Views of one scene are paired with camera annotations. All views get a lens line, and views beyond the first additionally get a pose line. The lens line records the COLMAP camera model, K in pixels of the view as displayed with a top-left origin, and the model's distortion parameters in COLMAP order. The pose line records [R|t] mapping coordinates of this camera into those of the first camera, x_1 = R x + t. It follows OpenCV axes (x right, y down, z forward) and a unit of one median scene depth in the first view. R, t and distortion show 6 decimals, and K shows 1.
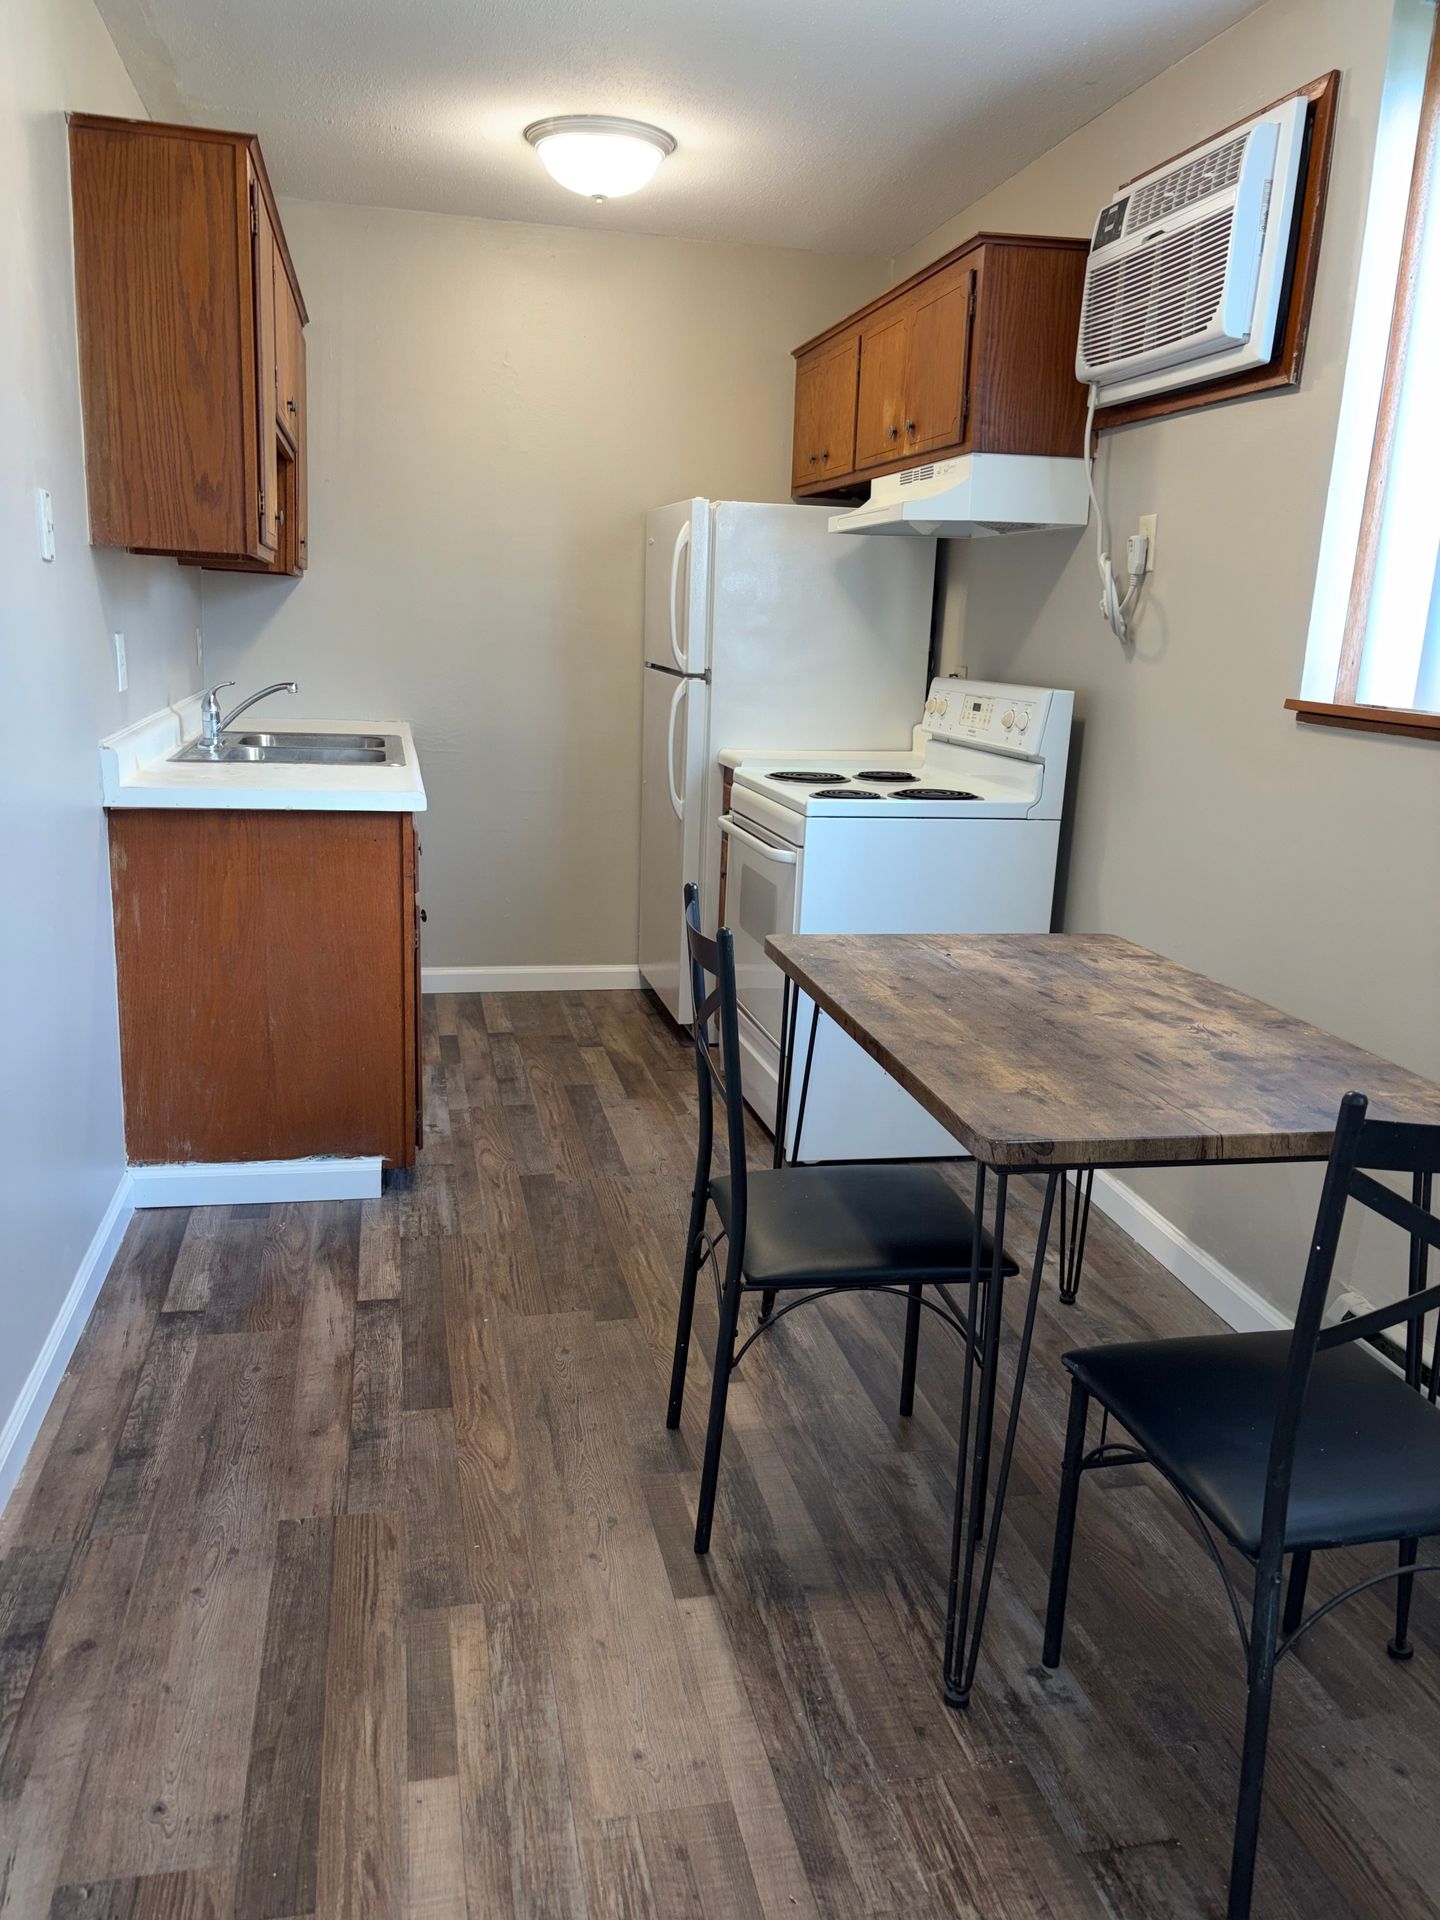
lens RADIAL K [[1470.9, 0, 715.7], [0, 1470.9, 958.6], [0, 0, 1]] dist [0.043689, -0.043219]
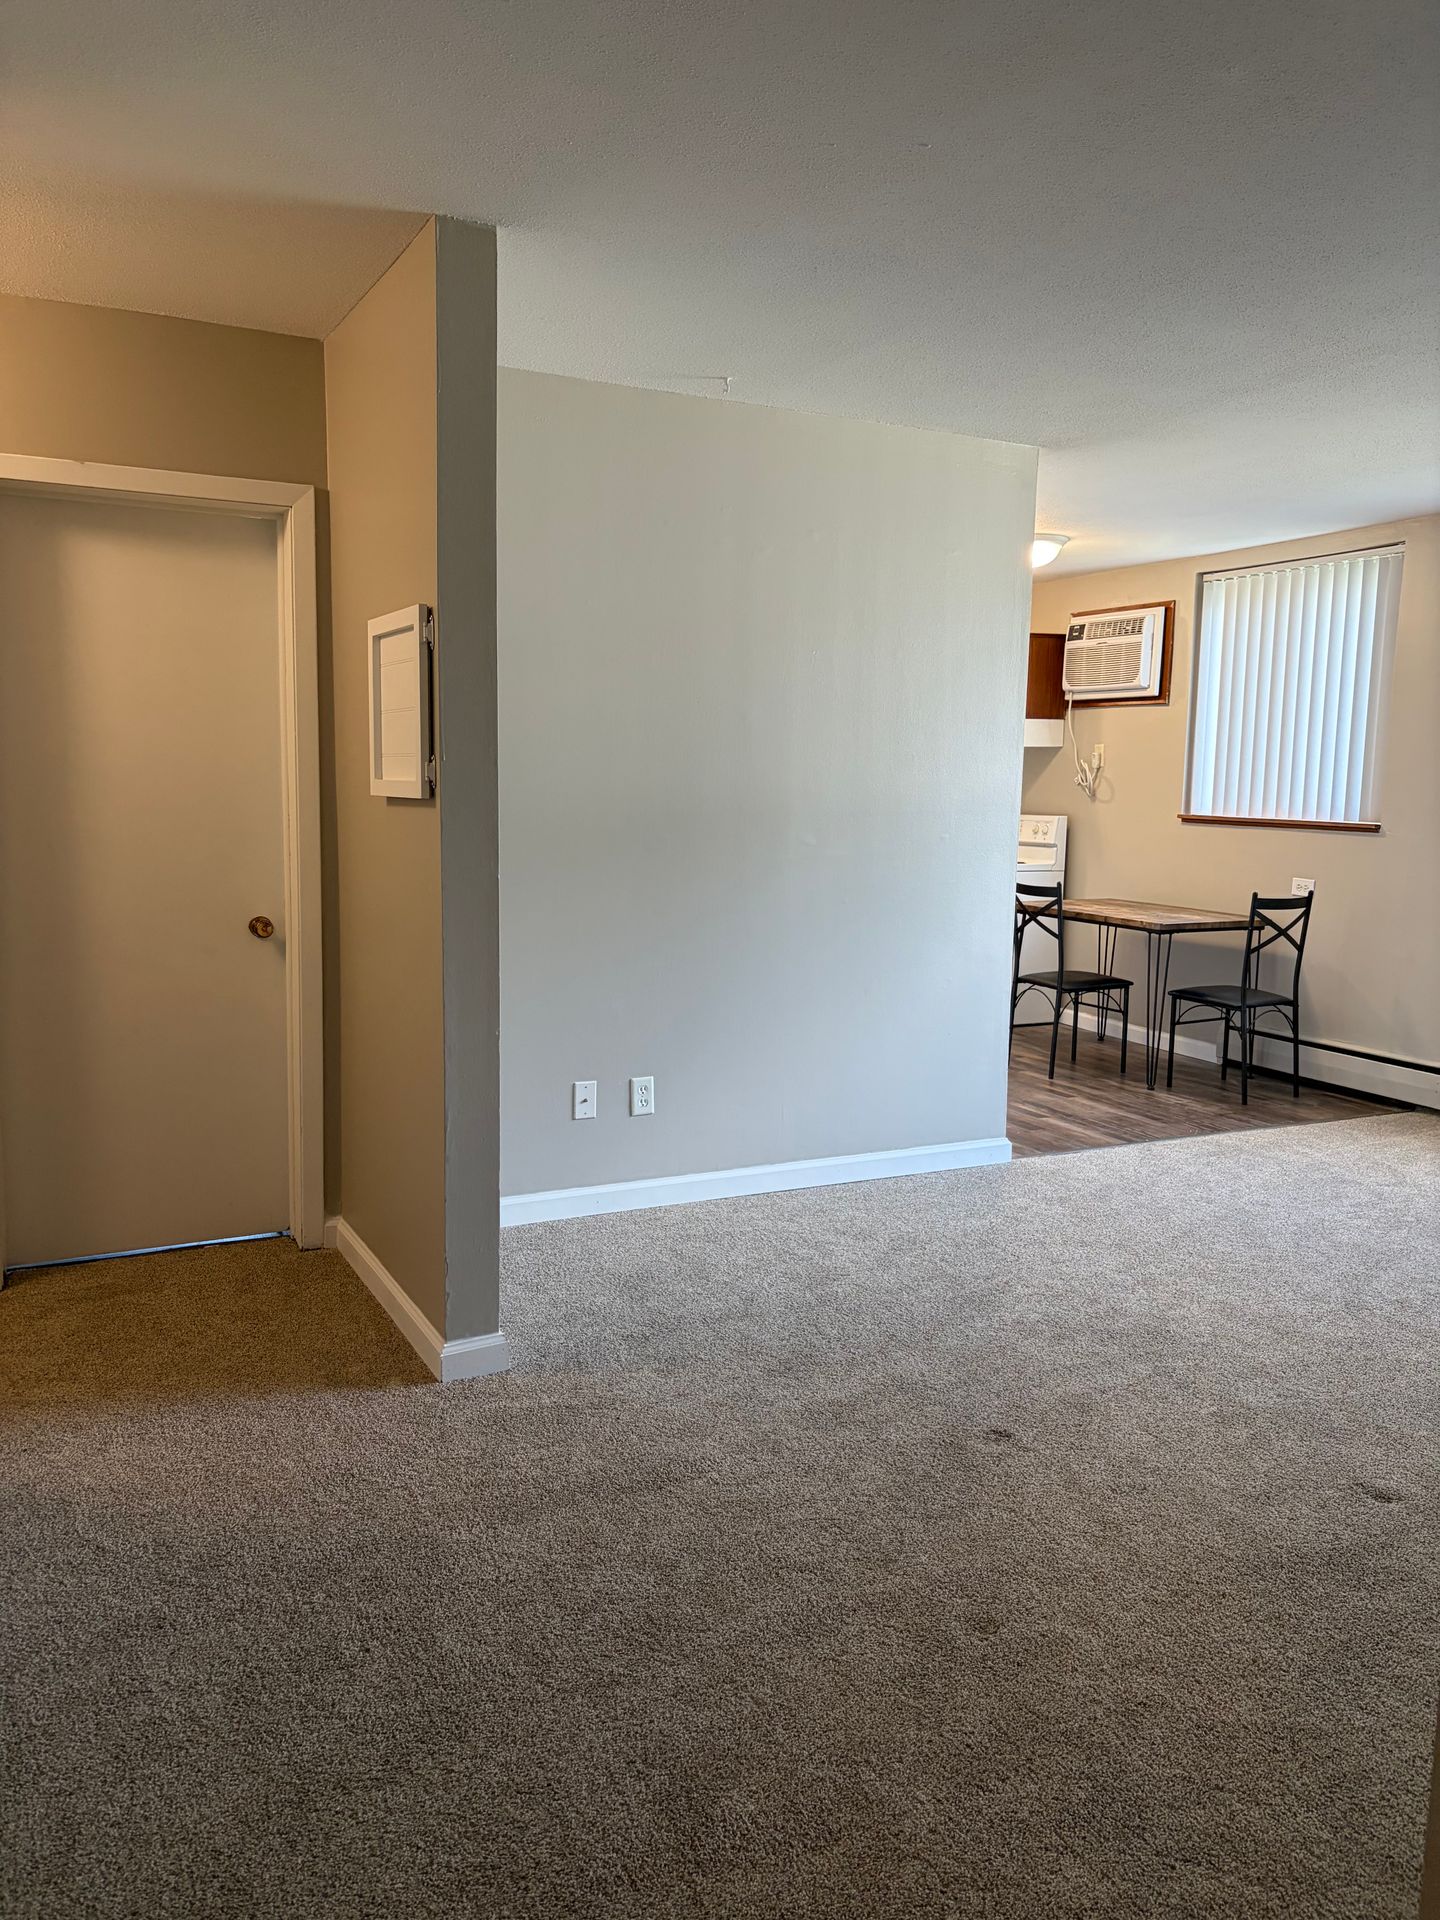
lens RADIAL K [[1470.9, 0, 715.7], [0, 1470.9, 958.6], [0, 0, 1]] dist [0.043689, -0.043219]
pose [[0.968897, -0.056960, 0.240821, -0.969833], [0.079640, 0.993149, -0.085513, 0.223149], [-0.234300, 0.102032, 0.966795, -1.235636]]
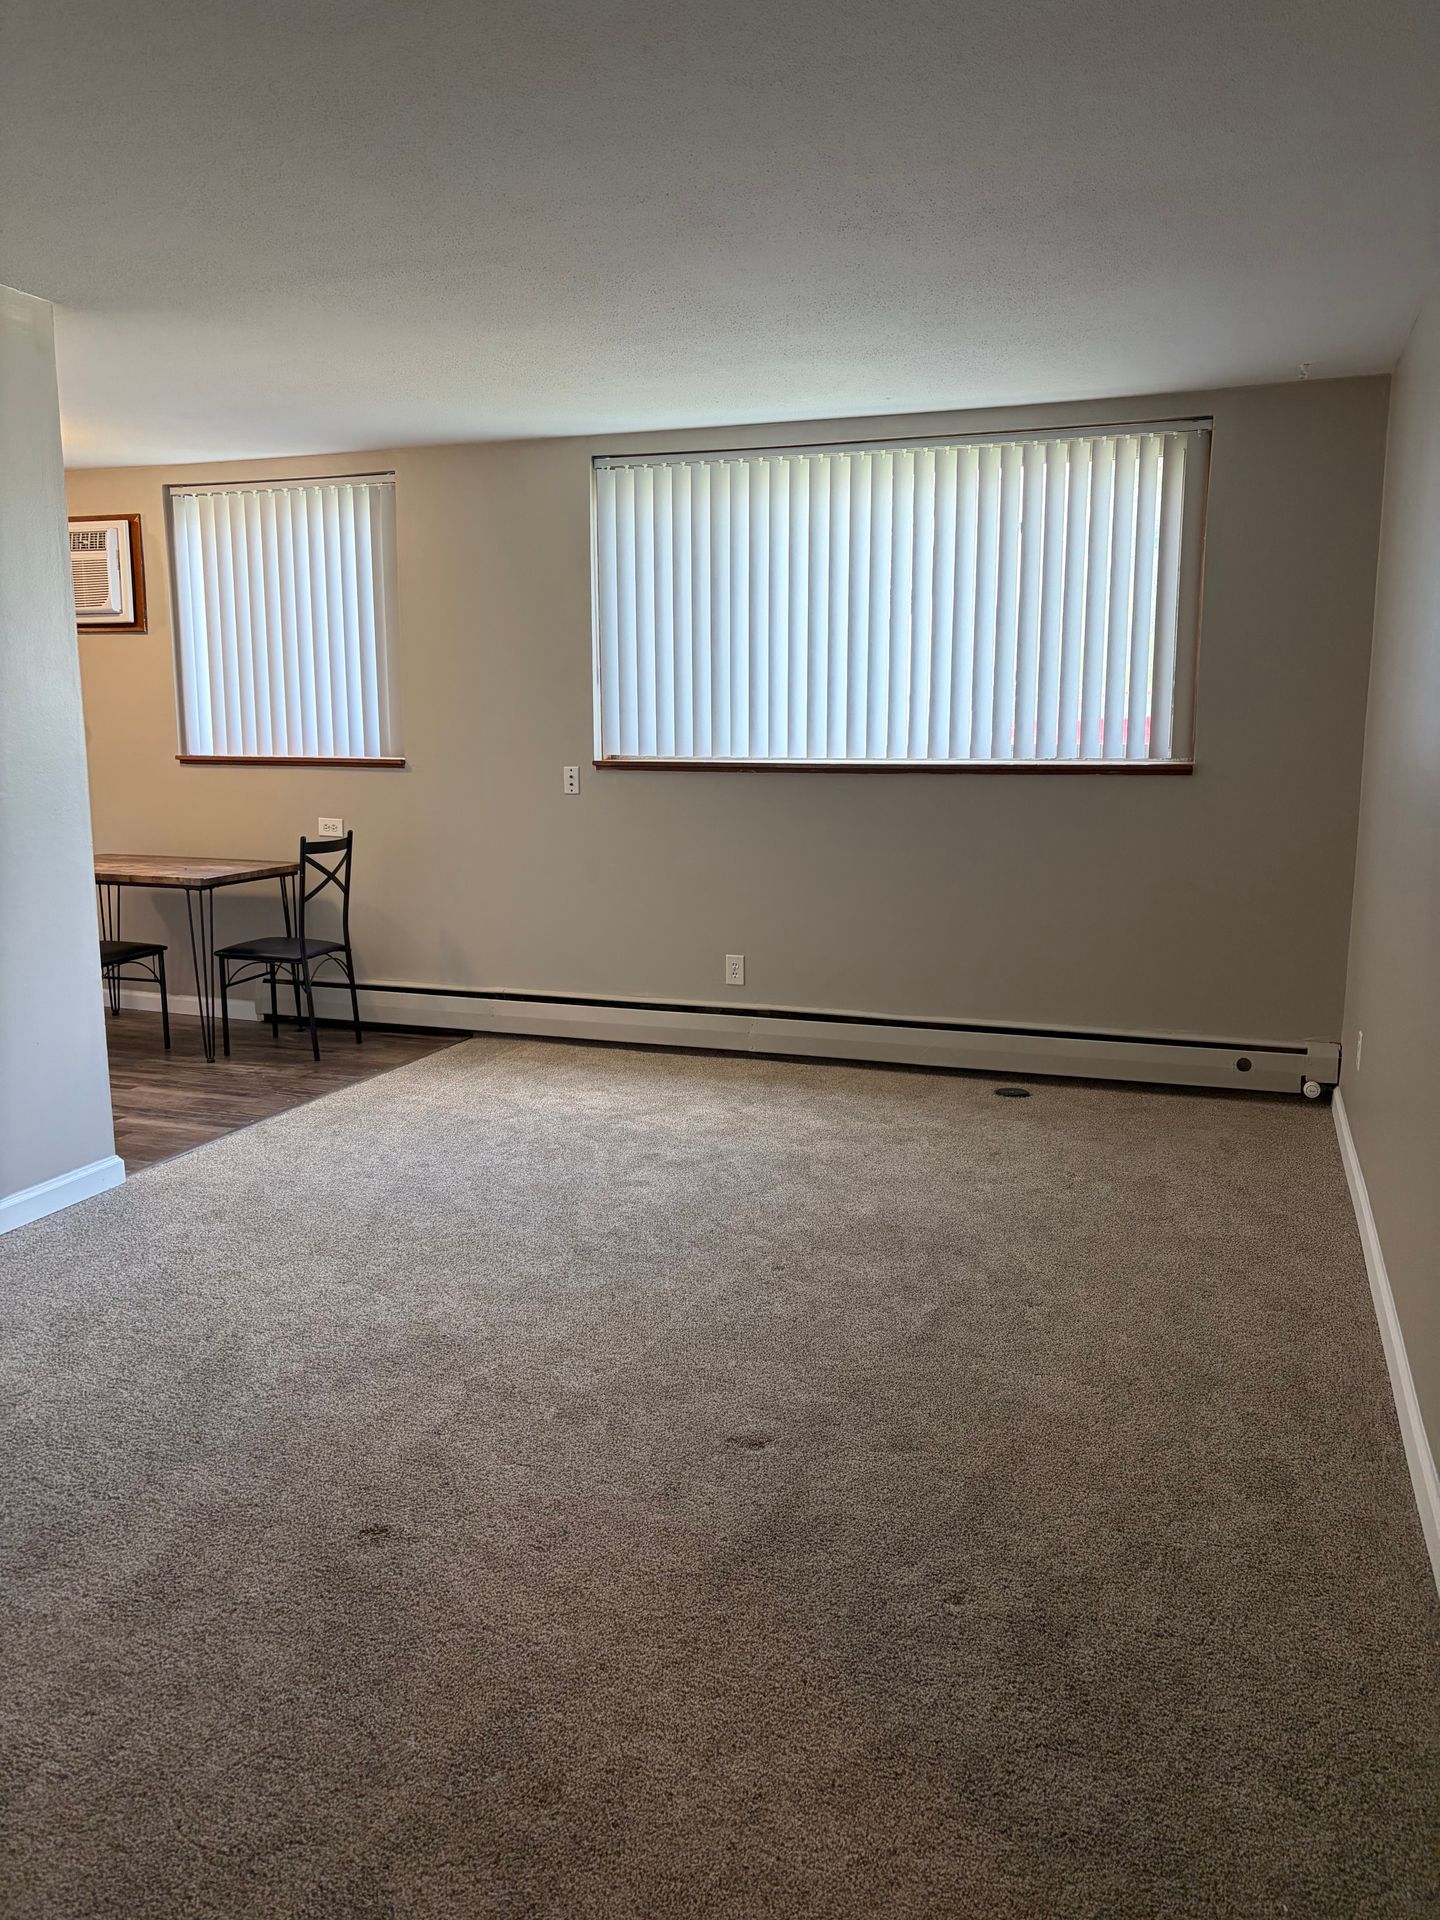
lens RADIAL K [[1470.9, 0, 715.7], [0, 1470.9, 958.6], [0, 0, 1]] dist [0.043689, -0.043219]
pose [[0.535158, -0.181701, 0.824979, -1.071559], [0.216833, 0.973420, 0.073737, 0.148121], [-0.816449, 0.139422, 0.560333, -0.941761]]
